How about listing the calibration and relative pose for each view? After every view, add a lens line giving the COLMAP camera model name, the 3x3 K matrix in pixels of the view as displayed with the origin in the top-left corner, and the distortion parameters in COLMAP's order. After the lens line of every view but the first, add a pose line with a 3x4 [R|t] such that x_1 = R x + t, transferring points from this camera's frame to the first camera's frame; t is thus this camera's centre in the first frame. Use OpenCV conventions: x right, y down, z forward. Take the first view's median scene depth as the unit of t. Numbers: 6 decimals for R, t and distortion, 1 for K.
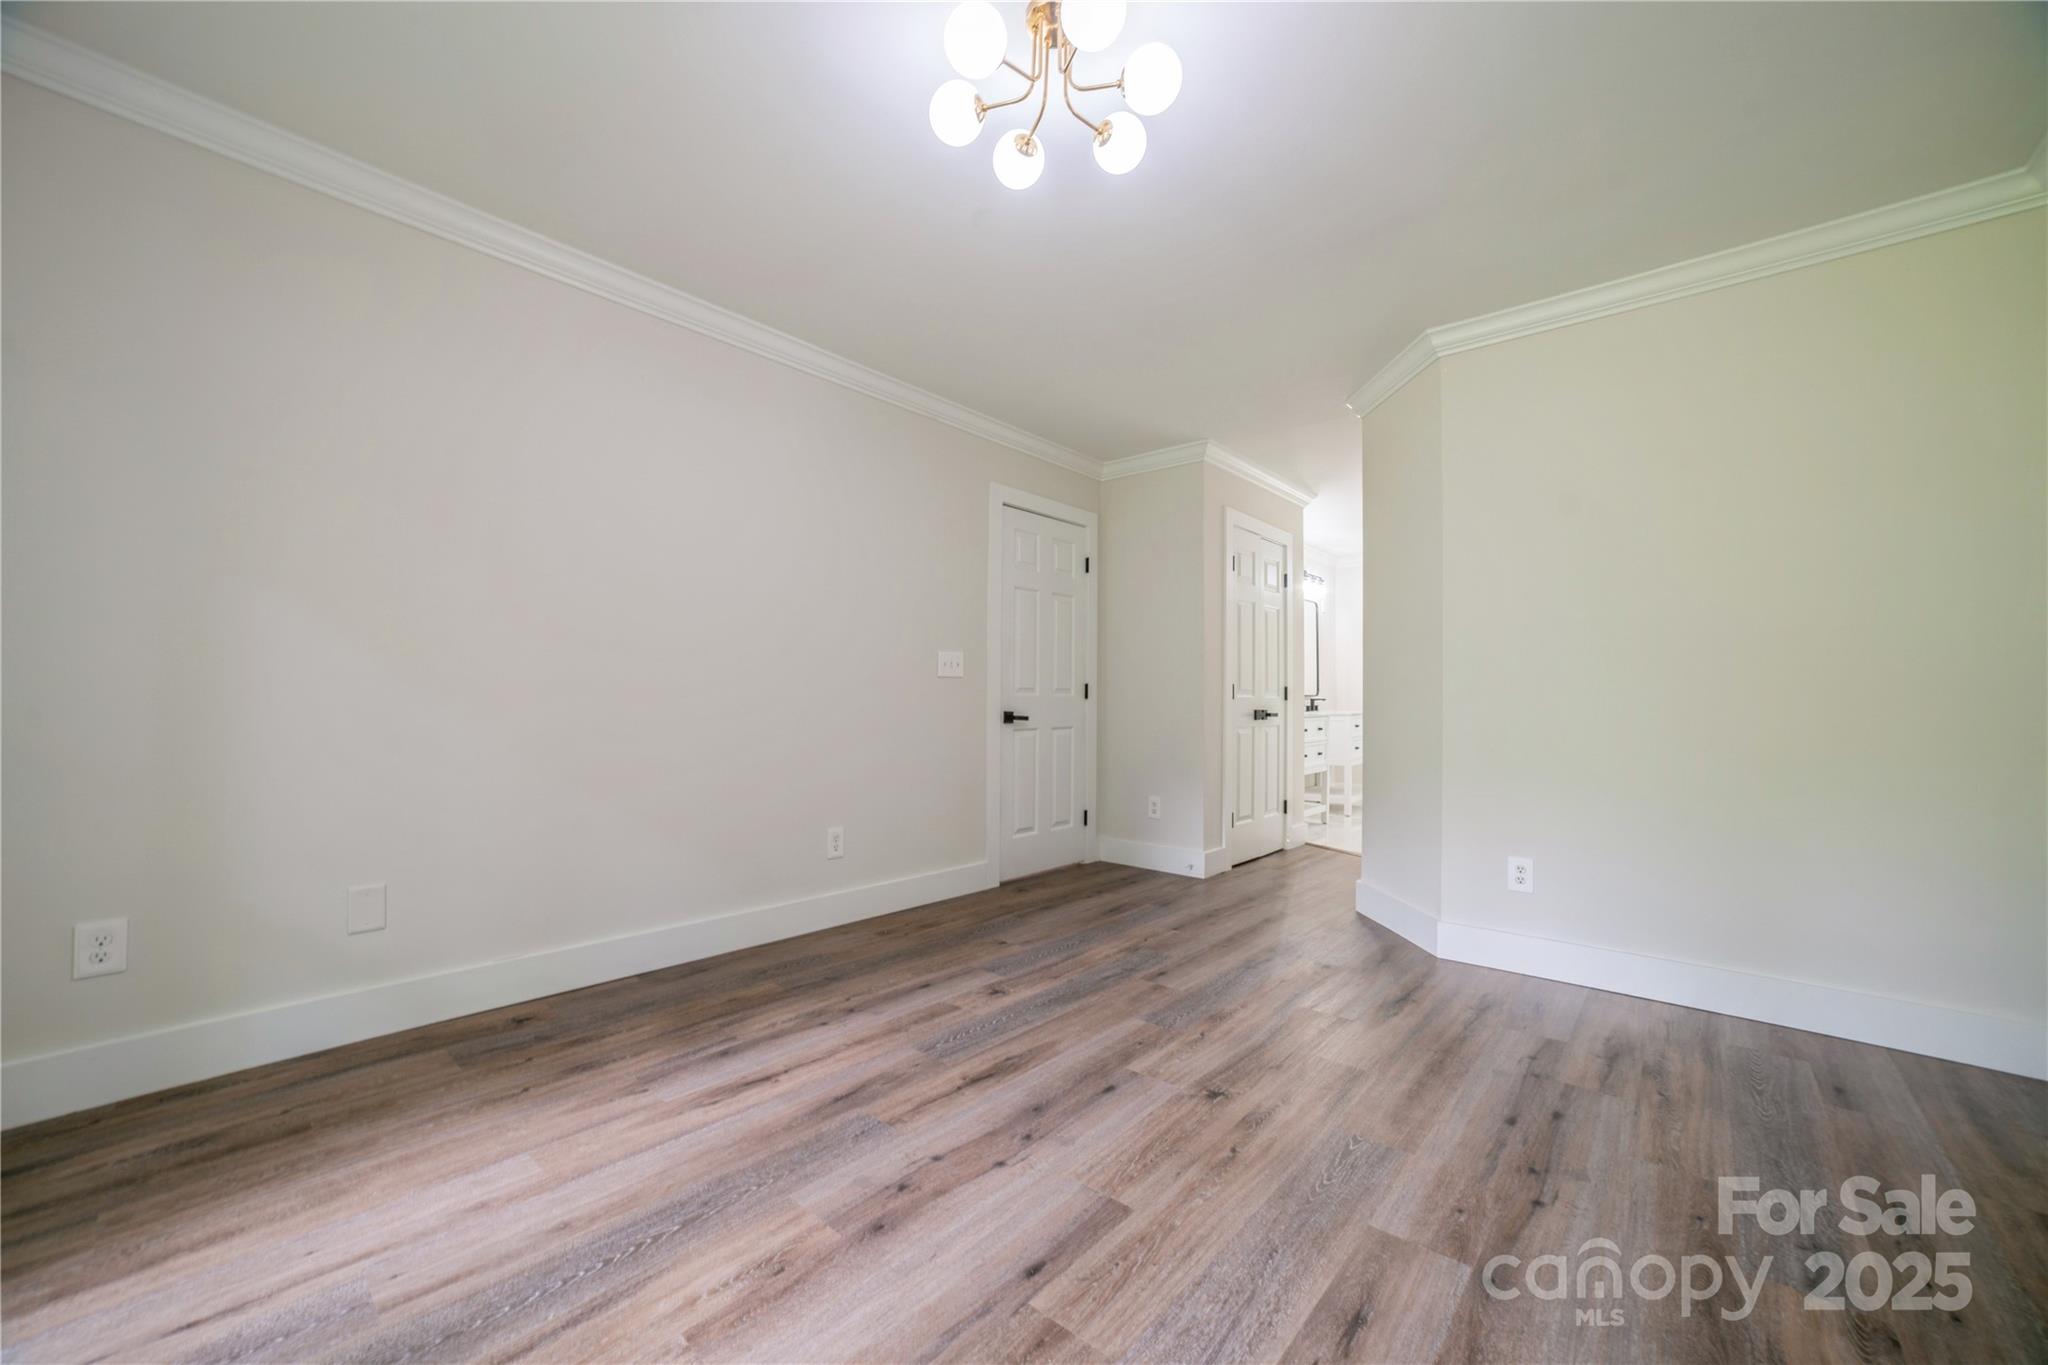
lens RADIAL K [[775.9, 0, 1017.0], [0, 775.9, 701.7], [0, 0, 1]] dist [-0.060418, 0.024240]
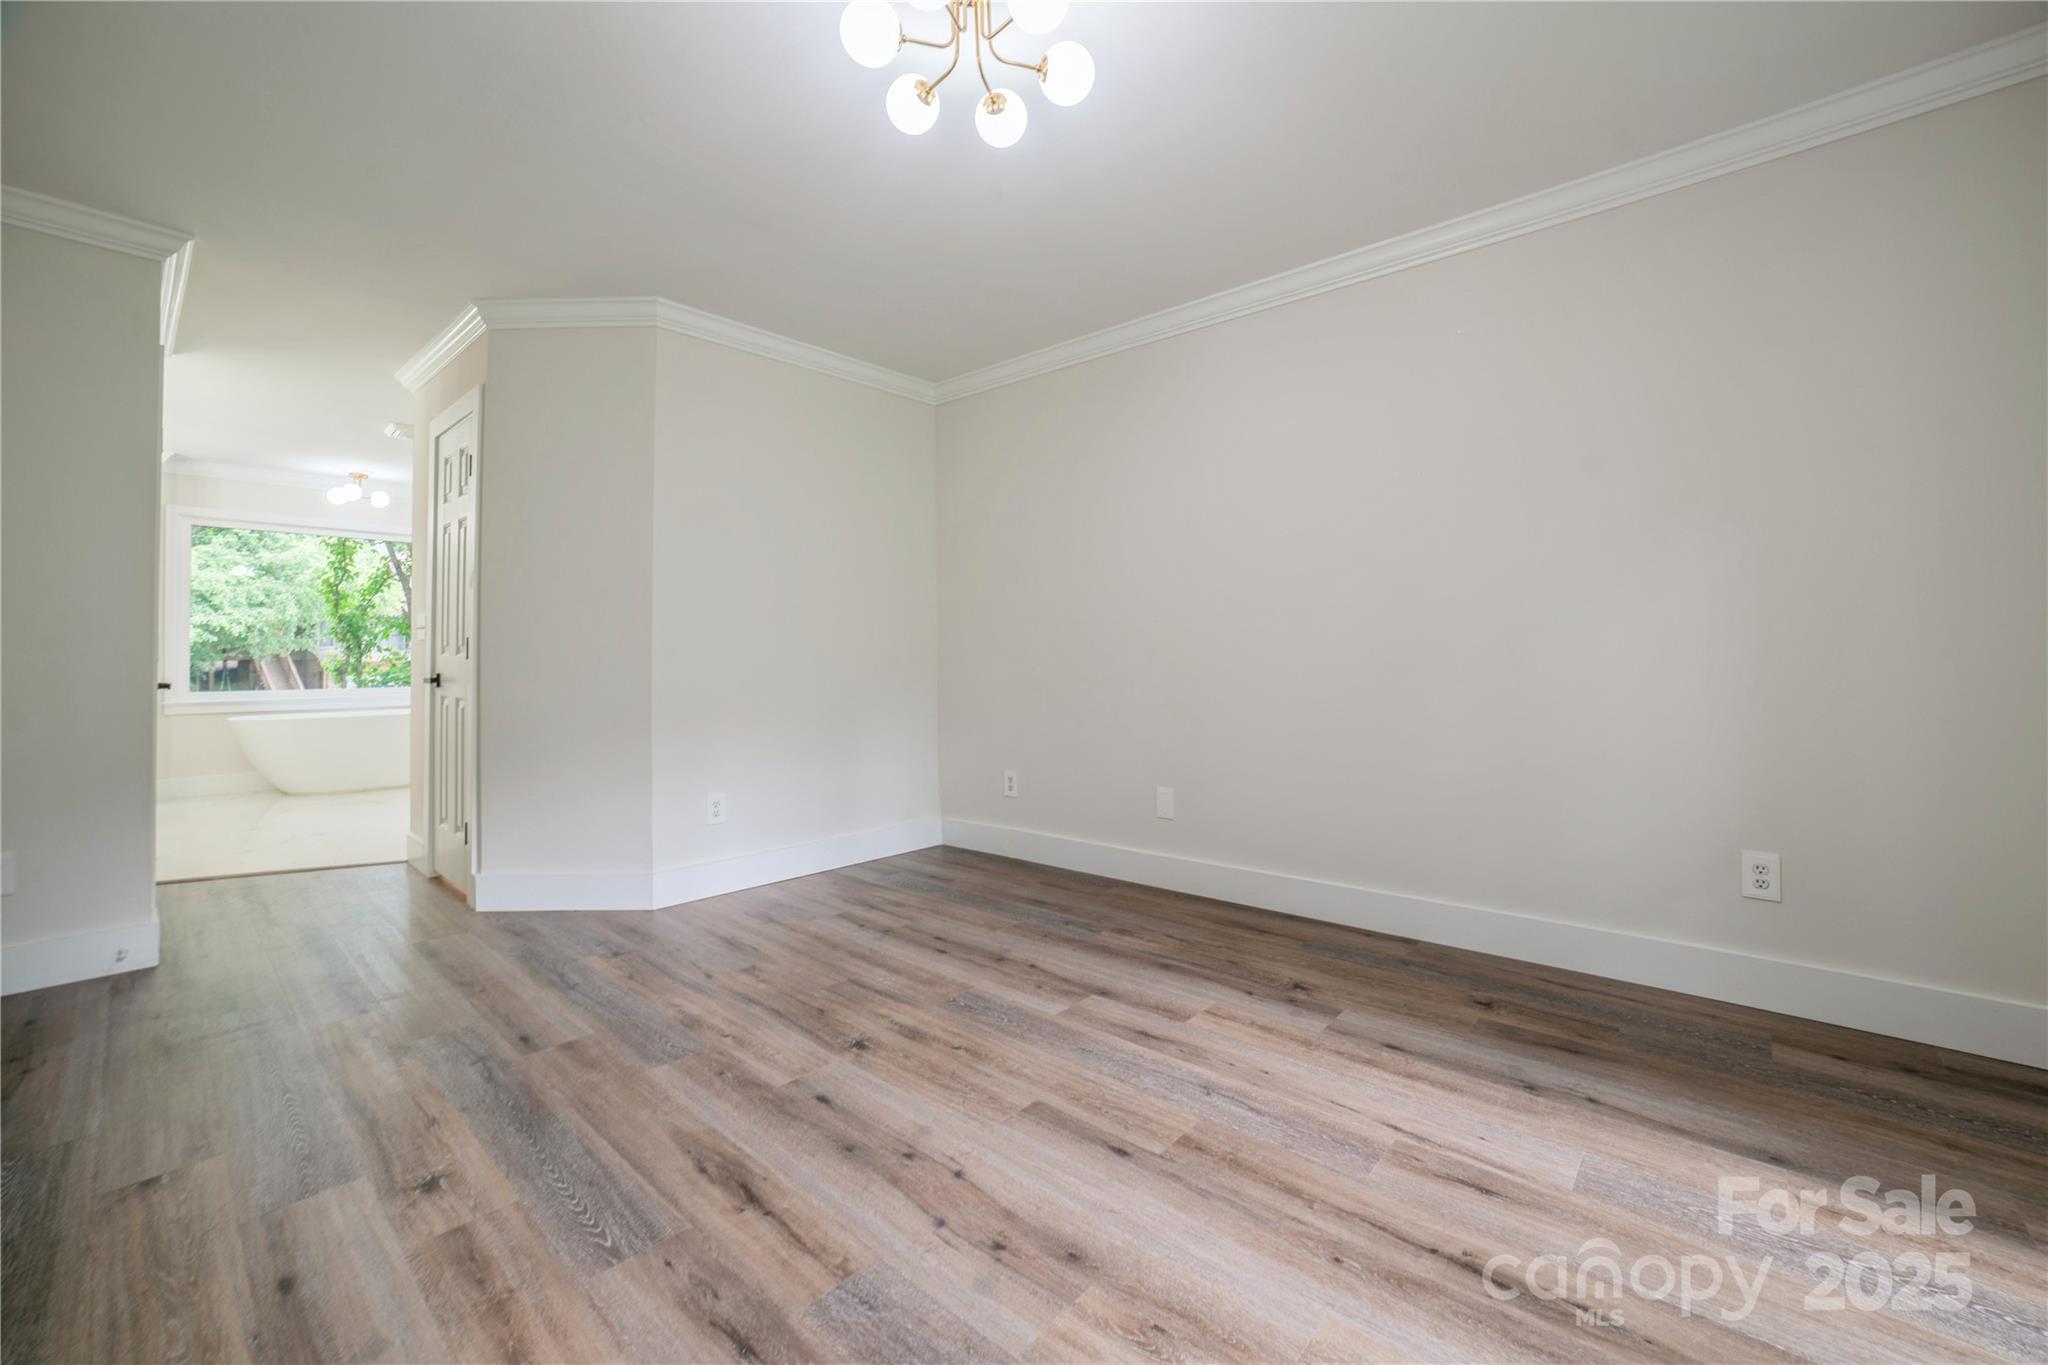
lens RADIAL K [[833.7, 0, 1030.1], [0, 833.7, 646.3], [0, 0, 1]] dist [-0.041079, 0.017008]
pose [[0.002275, 0.003464, 0.999991, -0.842603], [0.006437, 0.999973, -0.003478, -0.008242], [-0.999977, 0.006445, 0.002253, 0.773217]]
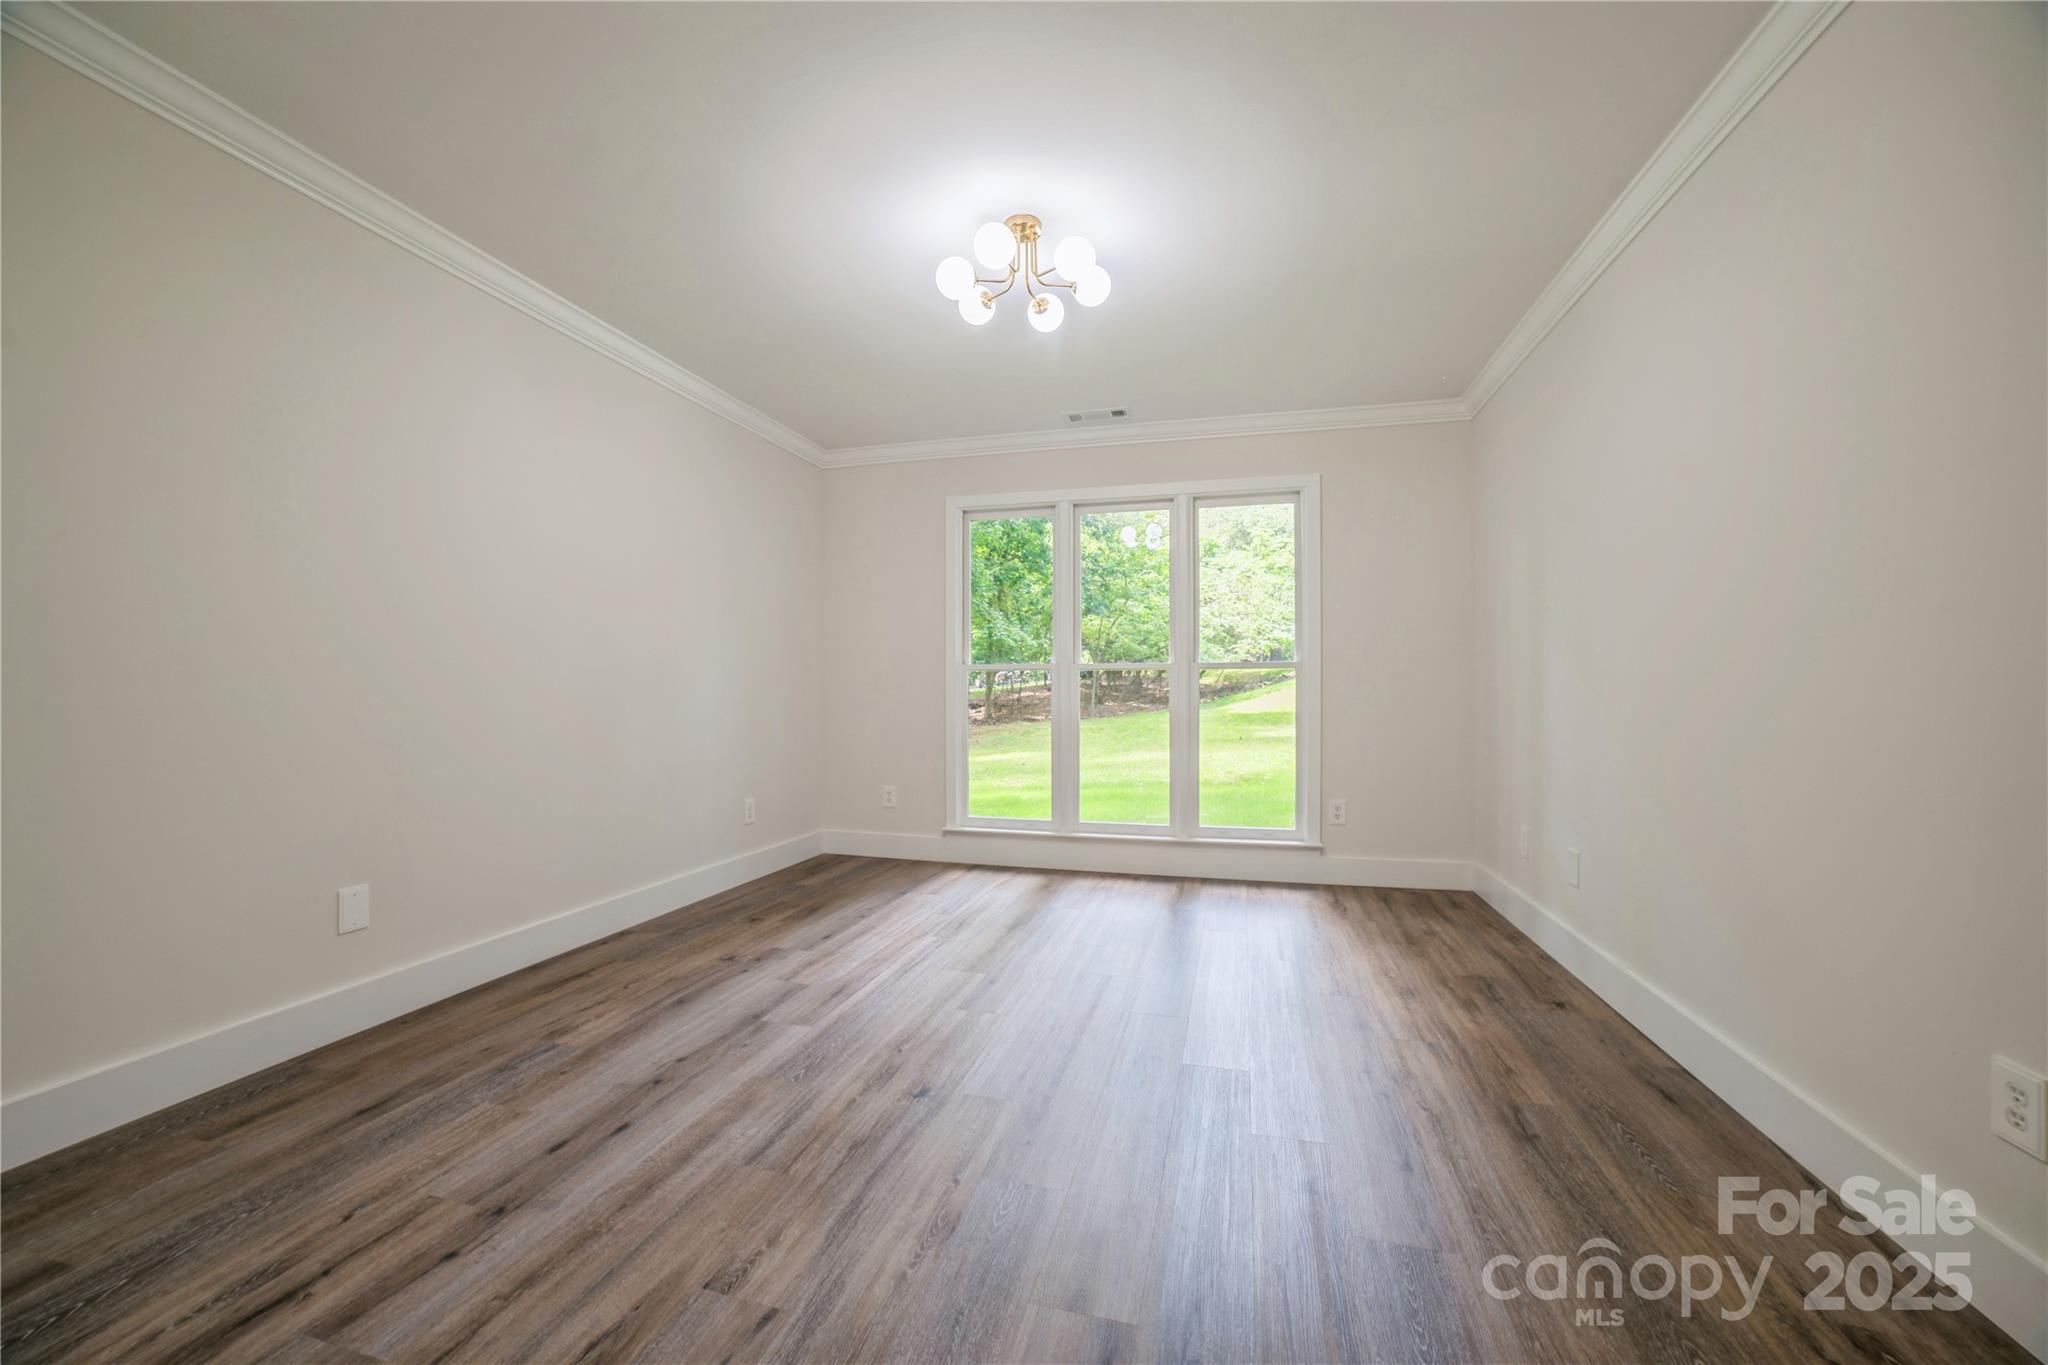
lens RADIAL K [[797.7, 0, 1026.1], [0, 797.7, 703.3], [0, 0, 1]] dist [-0.039380, 0.014041]
pose [[-0.893088, -0.003835, -0.449866, 0.605880], [-0.009670, 0.999896, 0.010674, -0.002055], [0.449779, 0.013883, -0.893032, 1.981768]]
